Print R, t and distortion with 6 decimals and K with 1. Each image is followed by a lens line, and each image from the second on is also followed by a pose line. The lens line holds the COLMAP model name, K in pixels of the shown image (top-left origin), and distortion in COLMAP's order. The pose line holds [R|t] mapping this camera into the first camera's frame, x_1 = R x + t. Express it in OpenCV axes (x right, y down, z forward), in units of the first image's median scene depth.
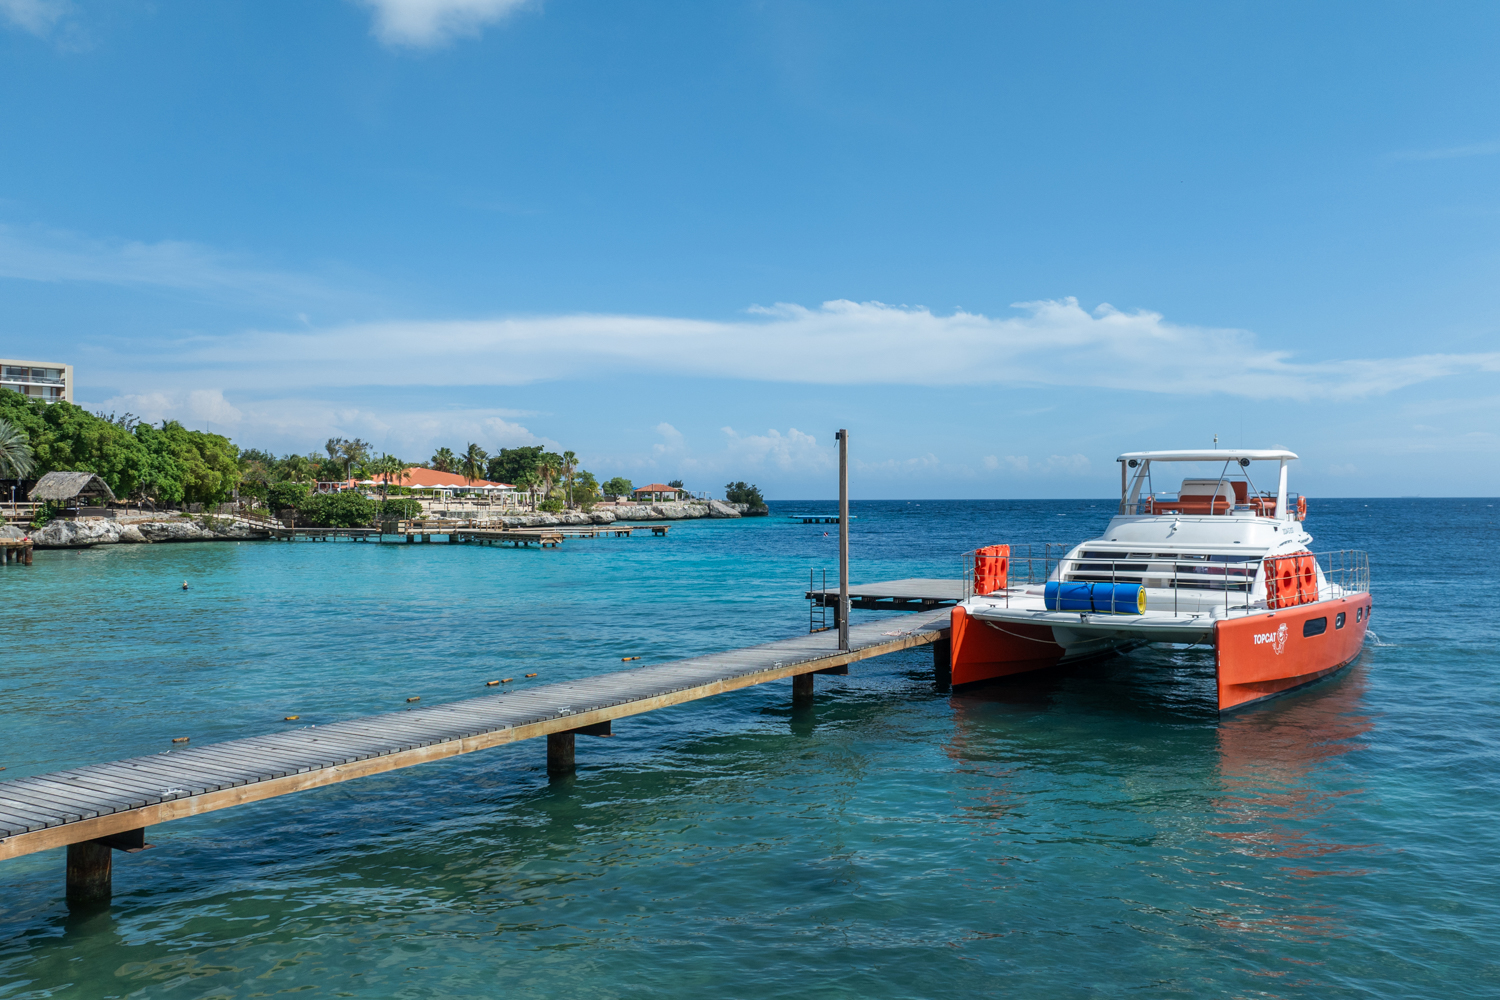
lens RADIAL K [[1181.0, 0, 750.0], [0, 1181.0, 500.0], [0, 0, 1]] dist [-0.054324, -0.001237]
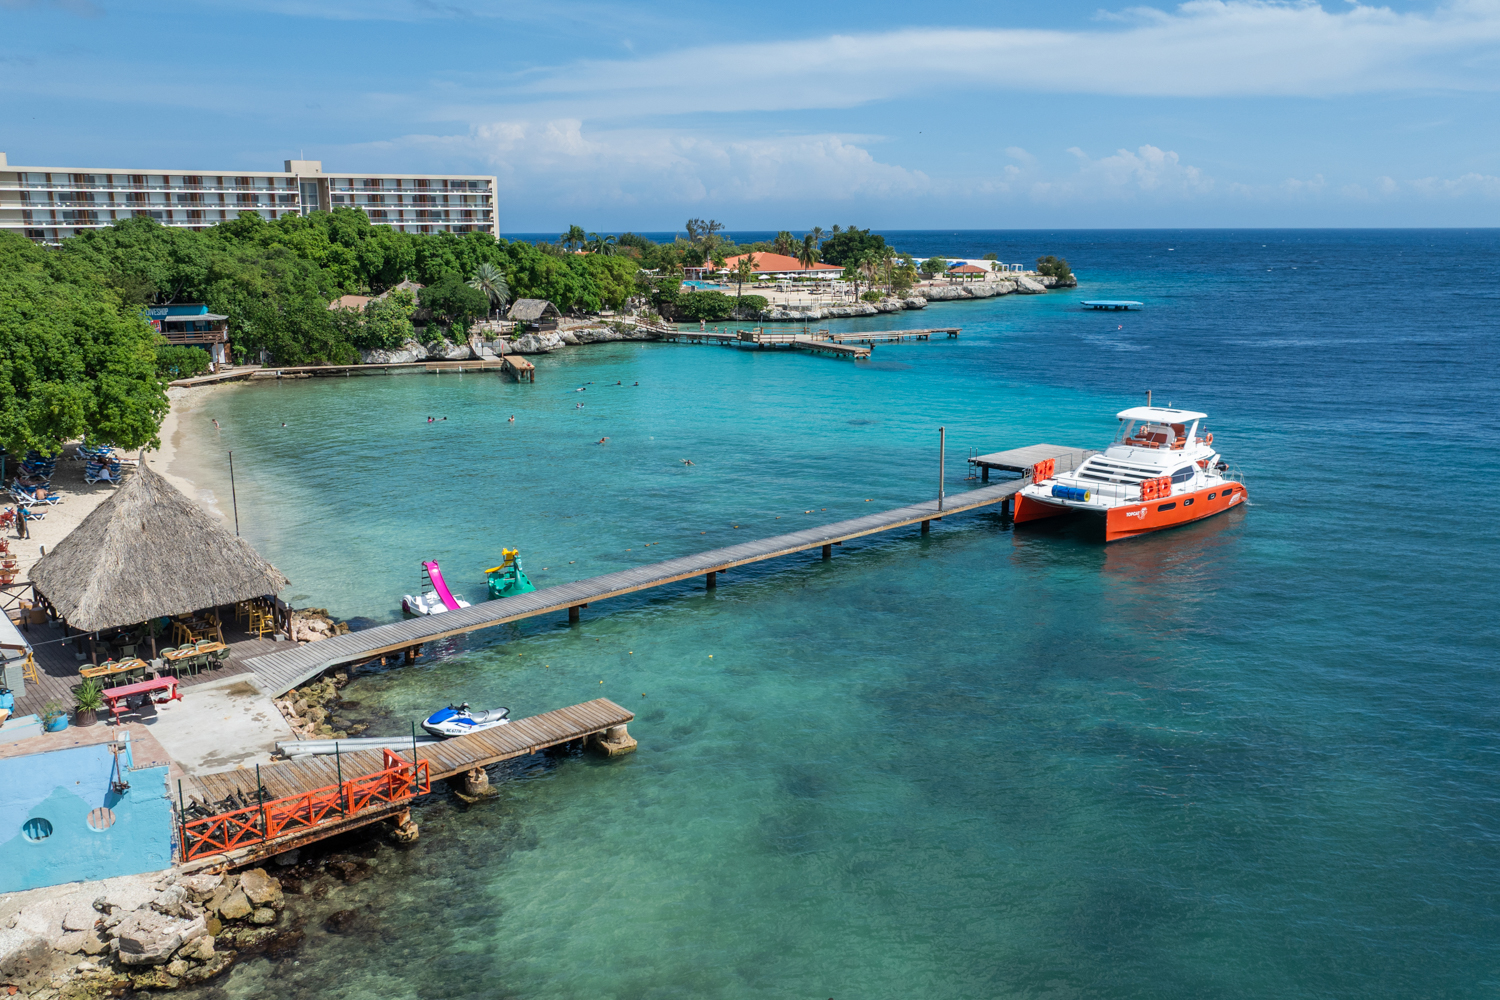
lens RADIAL K [[1181.0, 0, 750.0], [0, 1181.0, 500.0], [0, 0, 1]] dist [-0.054324, -0.001237]
pose [[0.960846, 0.063405, -0.269732, 0.073112], [-0.000435, 0.973810, 0.227361, -0.097681], [0.277084, -0.218341, 0.935709, -0.301880]]
